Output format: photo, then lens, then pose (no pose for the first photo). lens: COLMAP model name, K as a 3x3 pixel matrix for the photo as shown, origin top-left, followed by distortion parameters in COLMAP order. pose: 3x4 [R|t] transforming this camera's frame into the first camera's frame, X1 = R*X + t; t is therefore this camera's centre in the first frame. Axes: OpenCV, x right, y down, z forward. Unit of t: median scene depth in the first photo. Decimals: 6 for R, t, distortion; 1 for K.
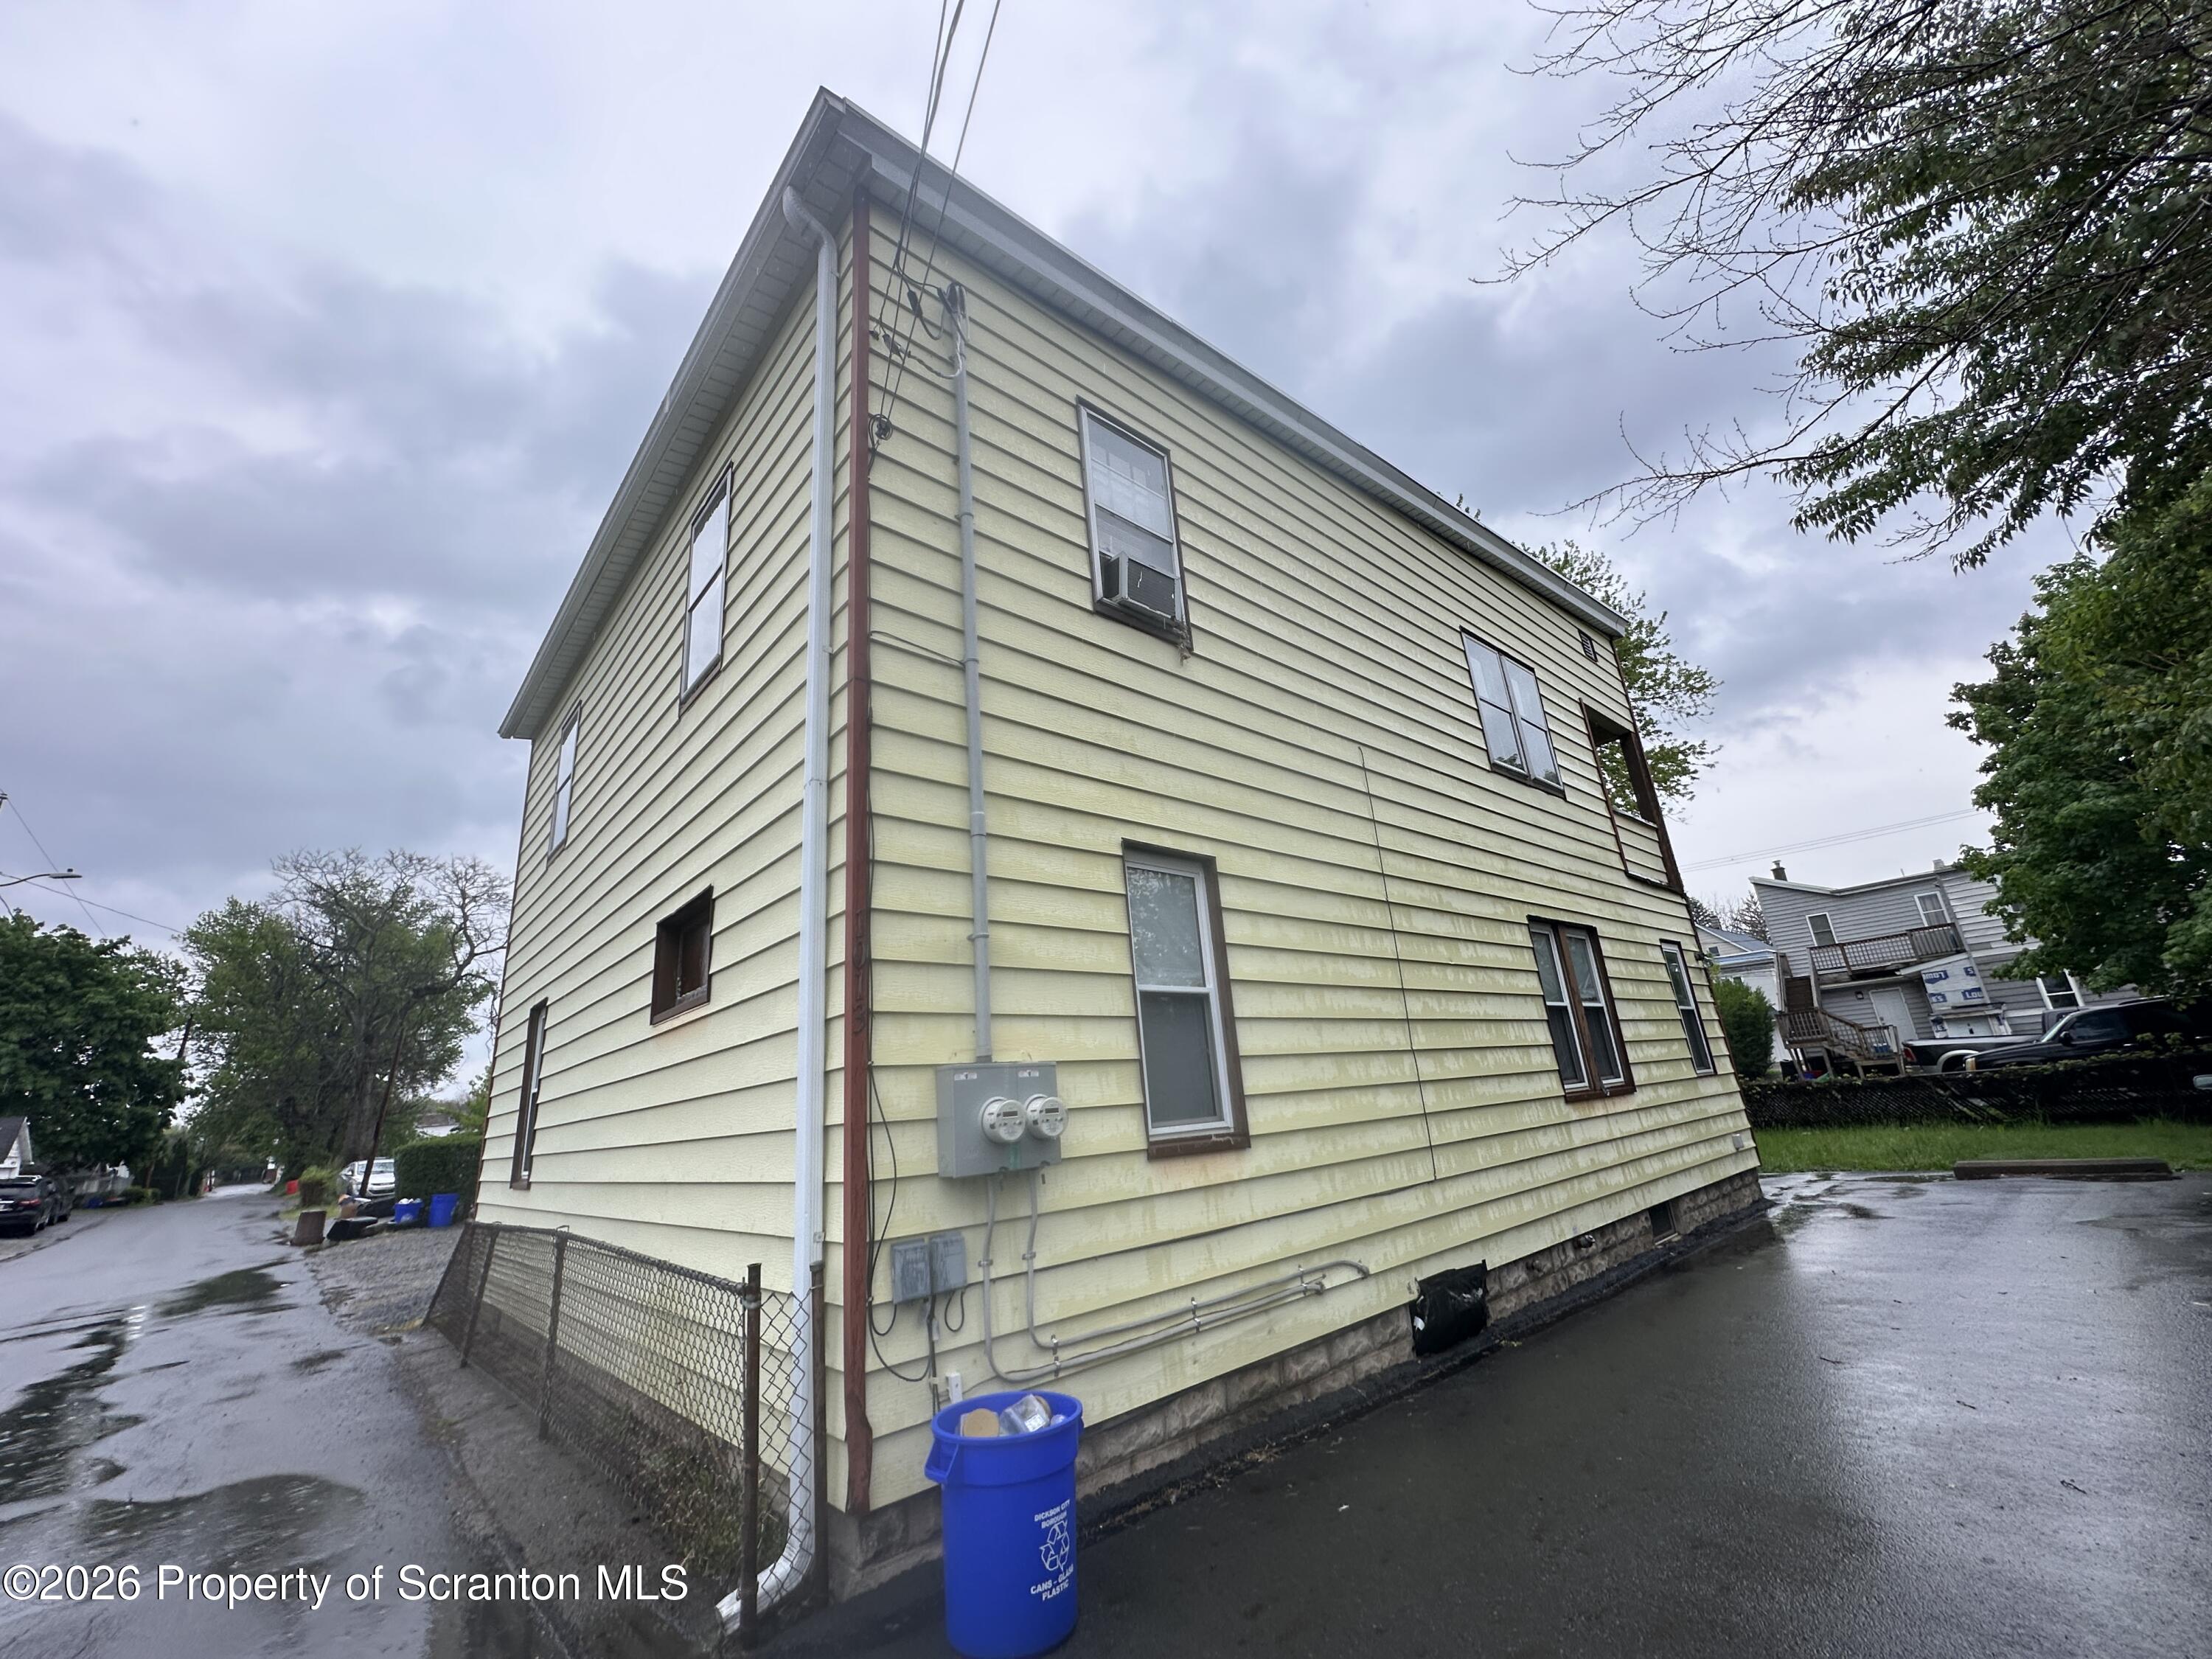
lens RADIAL K [[884.5, 0, 1108.8], [0, 884.5, 827.1], [0, 0, 1]] dist [-0.001700, -0.000086]
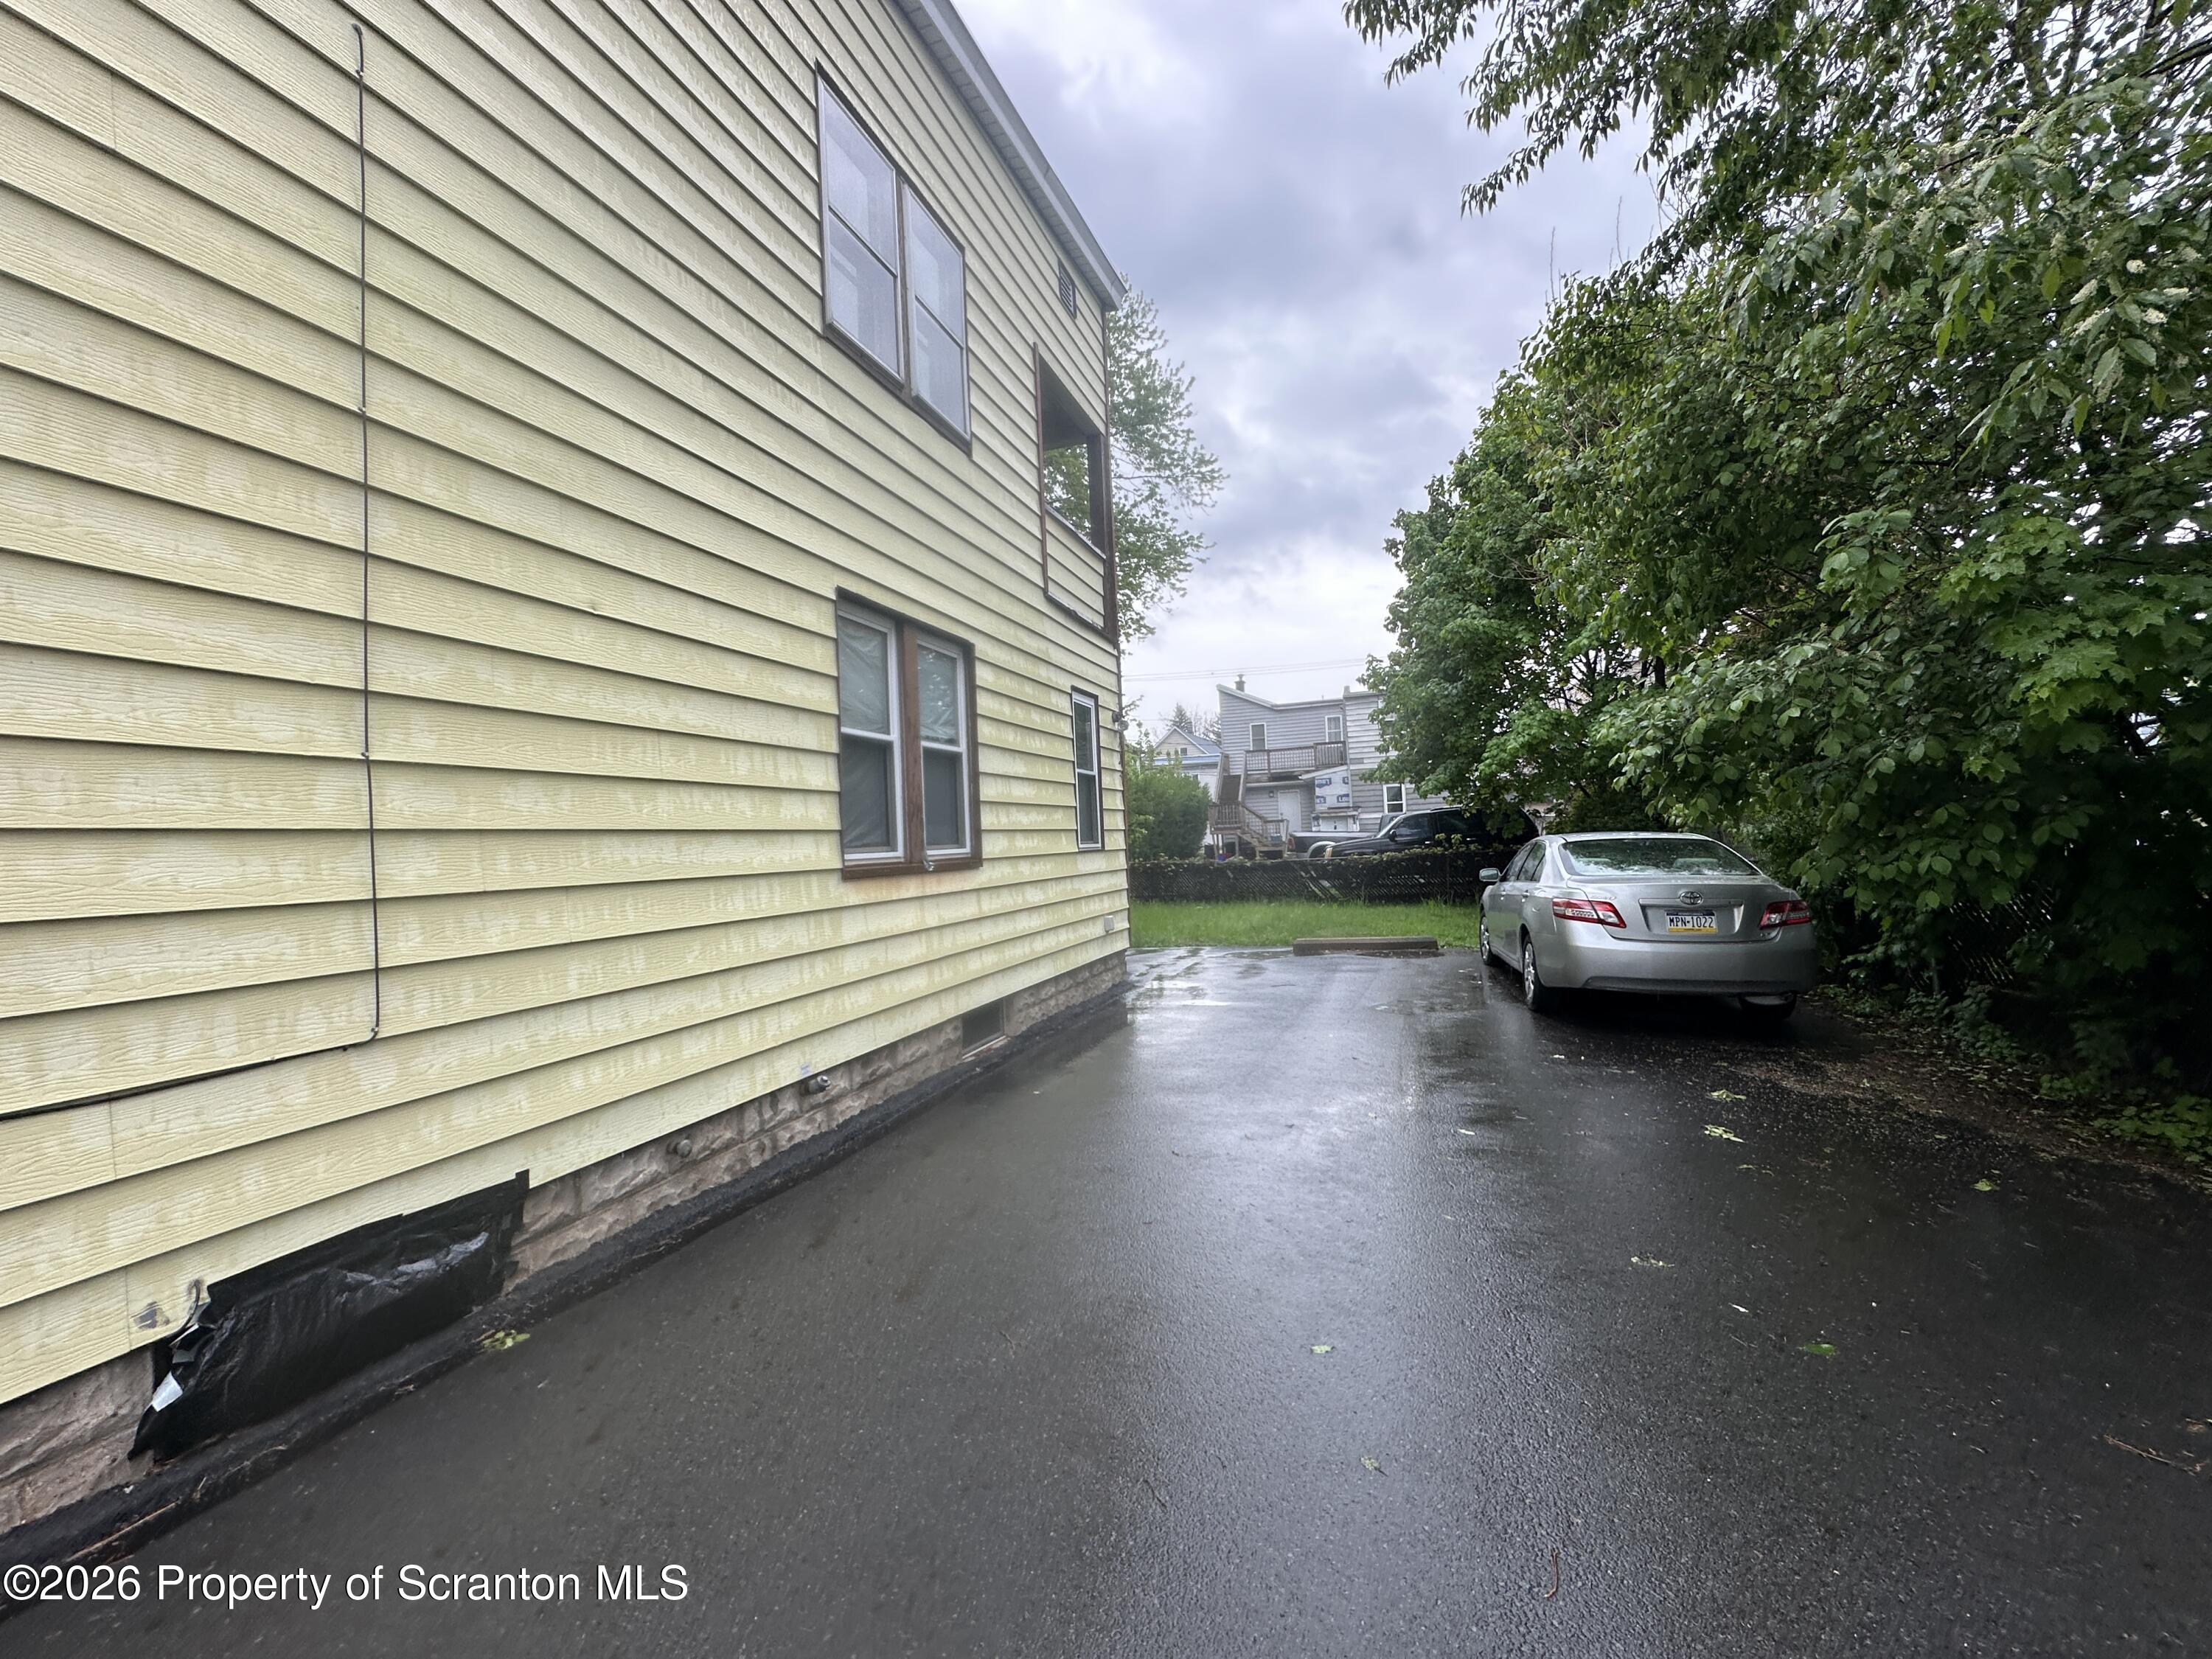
lens RADIAL K [[884.5, 0, 1108.8], [0, 884.5, 827.1], [0, 0, 1]] dist [-0.001700, -0.000086]
pose [[0.870952, 0.052820, 0.488521, 0.268412], [-0.175541, 0.962044, 0.208942, 0.076496], [-0.458942, -0.267734, 0.847166, 0.270722]]
